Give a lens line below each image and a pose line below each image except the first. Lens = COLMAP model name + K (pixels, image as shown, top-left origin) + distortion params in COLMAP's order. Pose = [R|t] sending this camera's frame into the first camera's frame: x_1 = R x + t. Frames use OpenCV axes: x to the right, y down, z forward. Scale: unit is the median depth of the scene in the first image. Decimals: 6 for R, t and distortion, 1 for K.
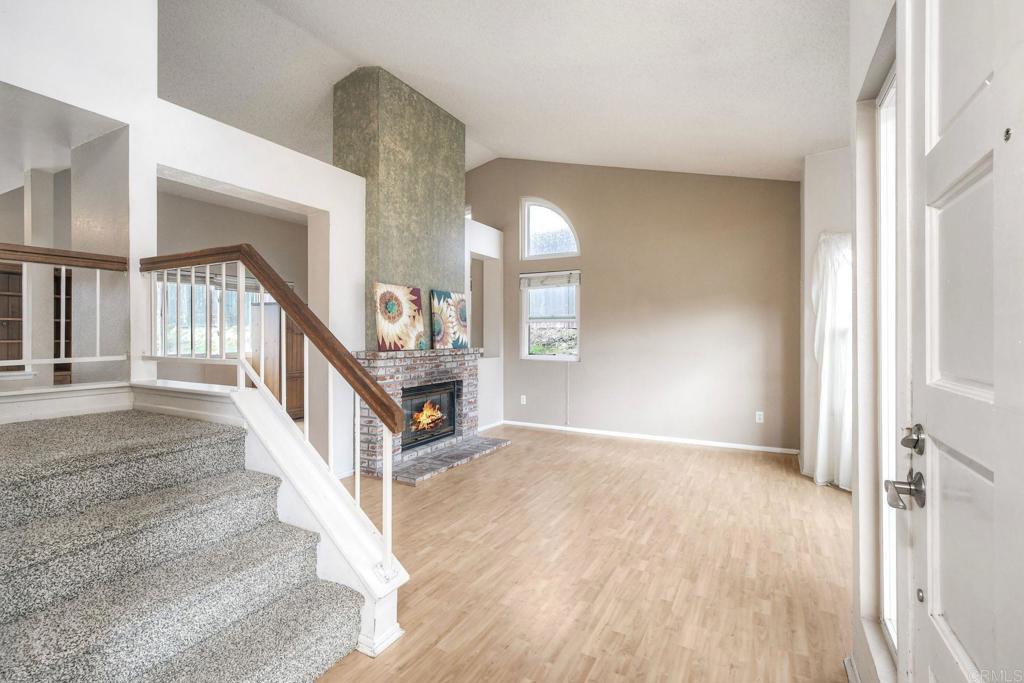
lens RADIAL K [[464.6, 0, 512.0], [0, 464.6, 341.5], [0, 0, 1]] dist [0.000093, -0.000082]
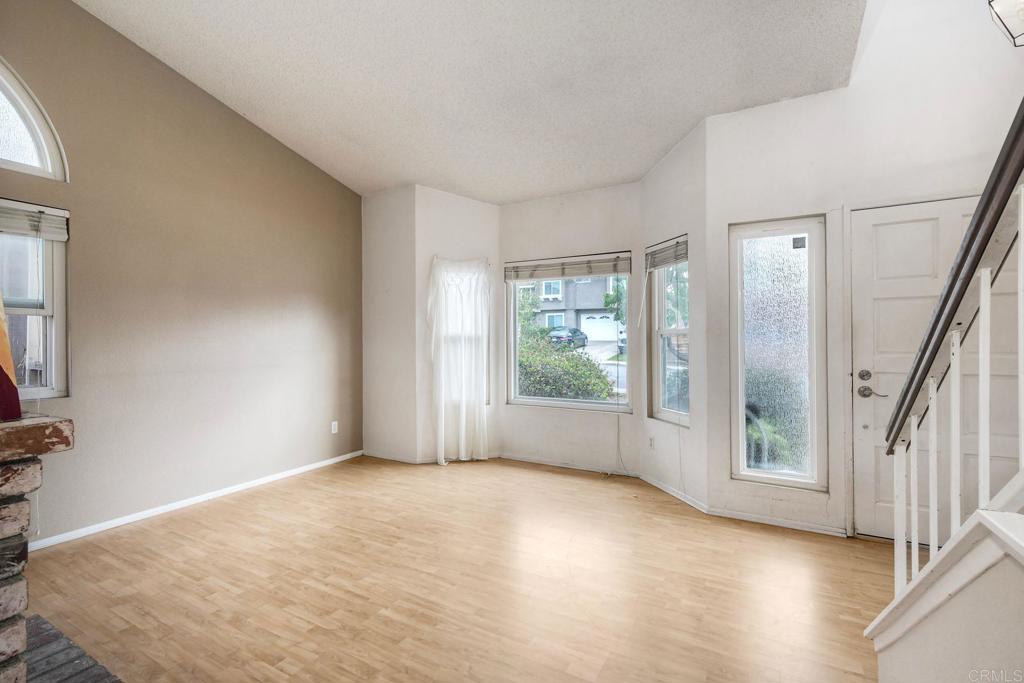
lens RADIAL K [[459.2, 0, 512.0], [0, 459.2, 341.5], [0, 0, 1]] dist [0.009764, -0.000298]
pose [[0.006000, -0.003819, 0.999975, -0.524907], [0.017825, 0.999834, 0.003712, -0.013609], [-0.999823, 0.017802, 0.006067, 0.807434]]
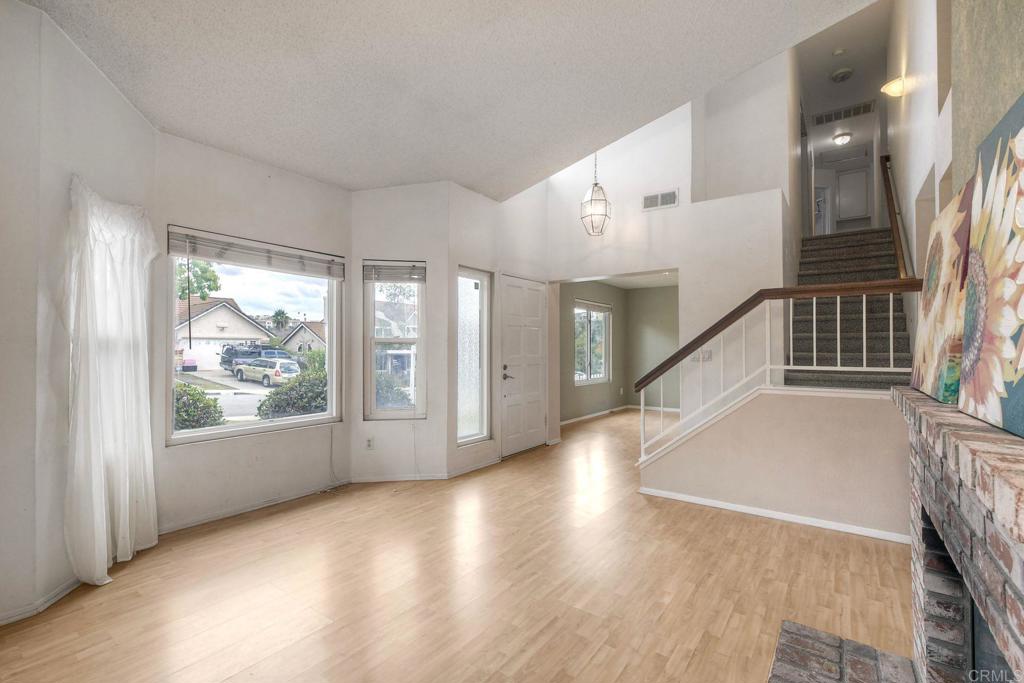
lens RADIAL K [[459.2, 0, 512.0], [0, 459.2, 341.5], [0, 0, 1]] dist [0.009764, -0.000298]
pose [[-0.992482, -0.004438, 0.122310, 0.037982], [-0.004040, 0.999986, 0.003499, -0.025856], [-0.122324, 0.002979, -0.992486, 1.553383]]
